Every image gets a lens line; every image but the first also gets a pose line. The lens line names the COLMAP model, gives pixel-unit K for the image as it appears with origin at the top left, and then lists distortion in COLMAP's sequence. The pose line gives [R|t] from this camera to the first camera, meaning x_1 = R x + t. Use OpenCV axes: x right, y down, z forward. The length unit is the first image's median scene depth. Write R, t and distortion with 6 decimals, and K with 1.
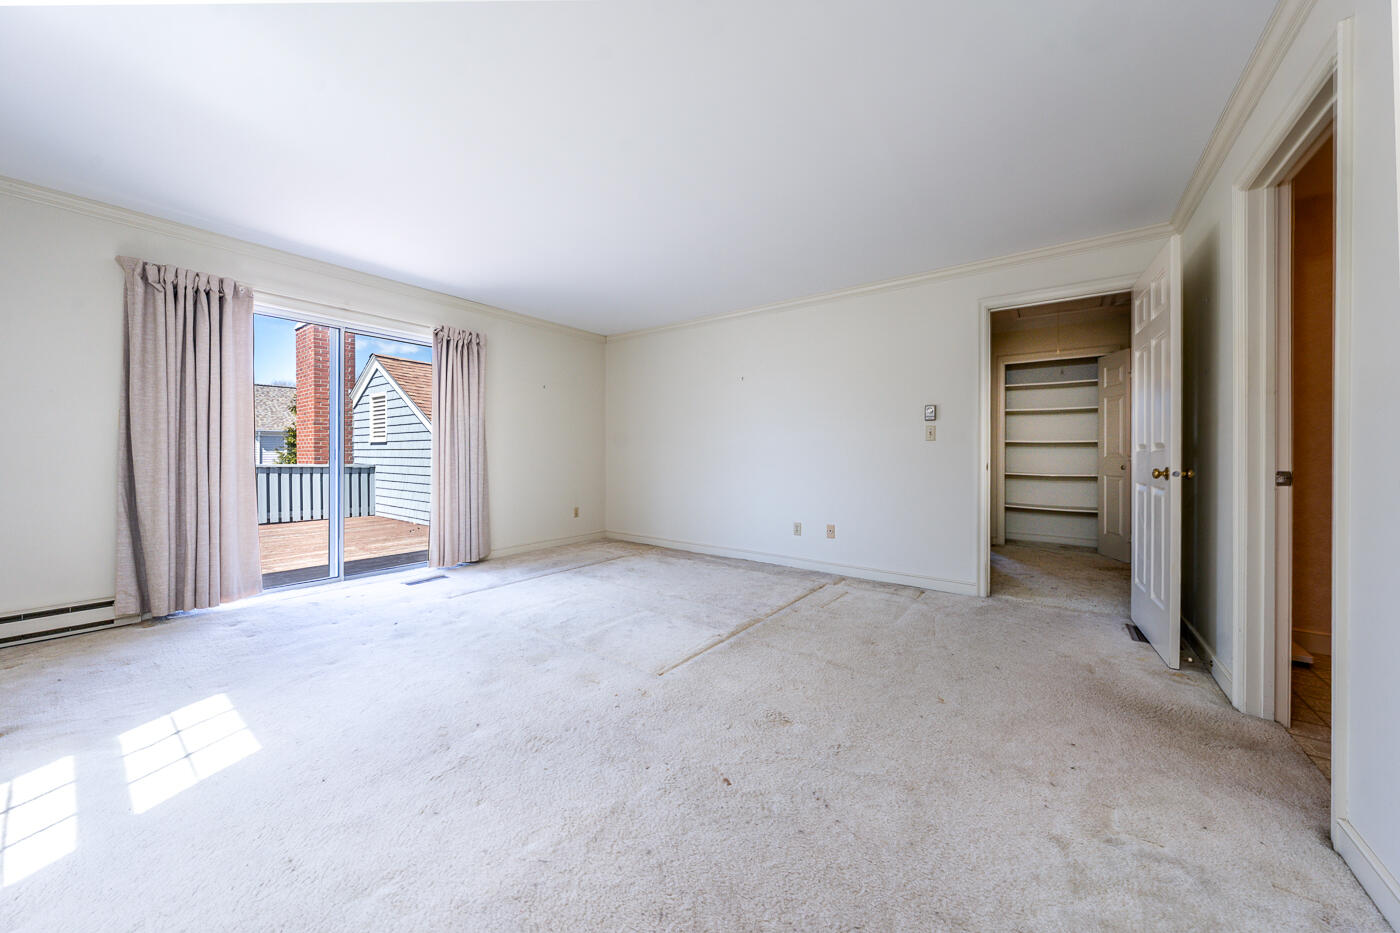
lens RADIAL K [[491.7, 0, 695.1], [0, 491.7, 461.6], [0, 0, 1]] dist [-0.002404, -0.000131]
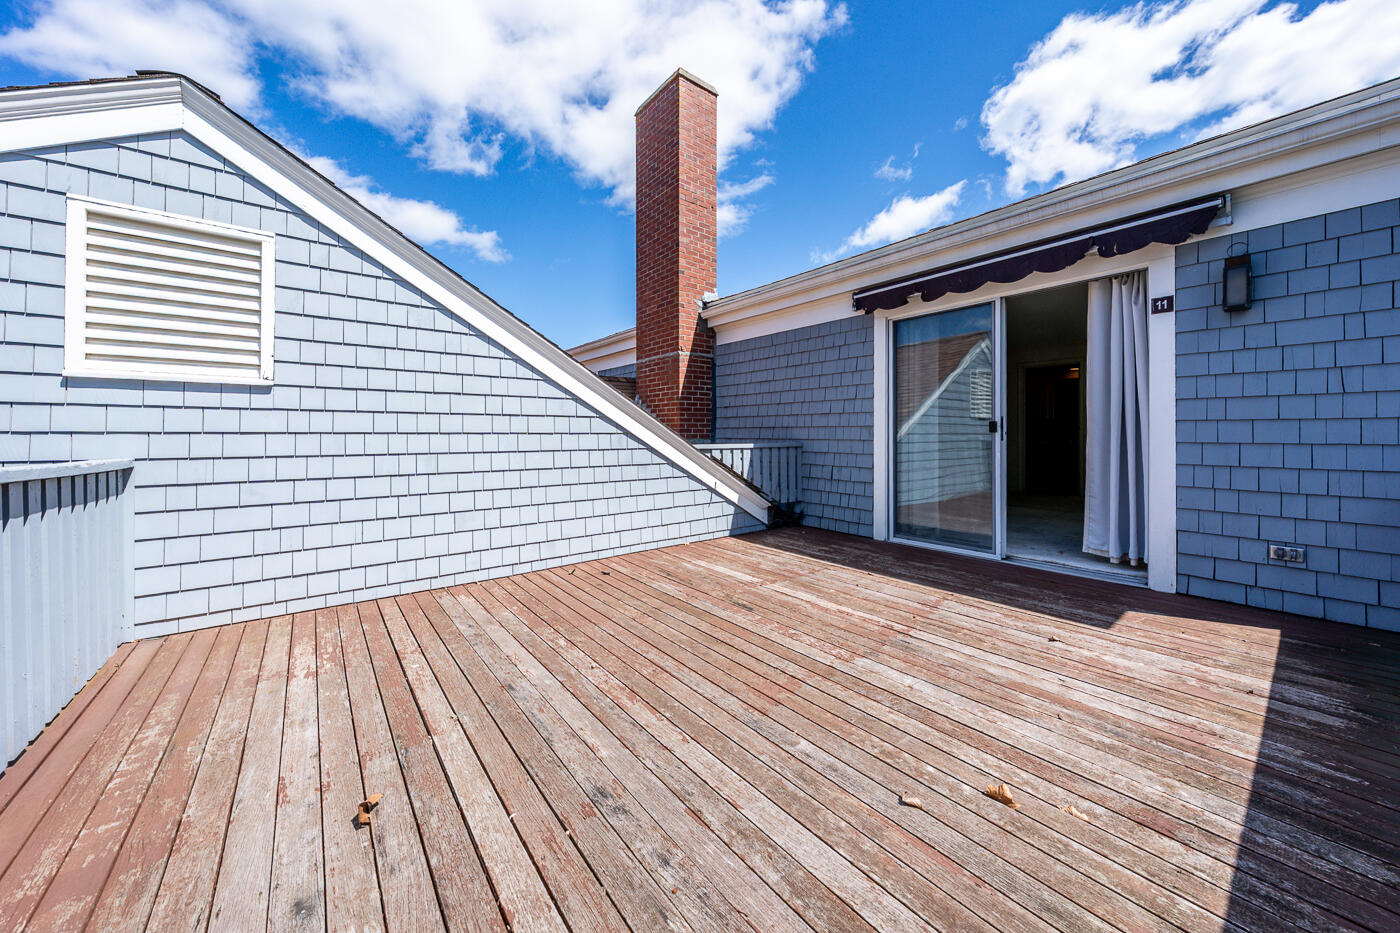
lens RADIAL K [[491.7, 0, 706.8], [0, 491.7, 433.2], [0, 0, 1]] dist [-0.002404, -0.000131]
pose [[0.262822, 0.002846, 0.964840, -0.827498], [0.008788, 0.999947, -0.005343, -0.004614], [-0.964804, 0.009883, 0.262783, 0.609172]]
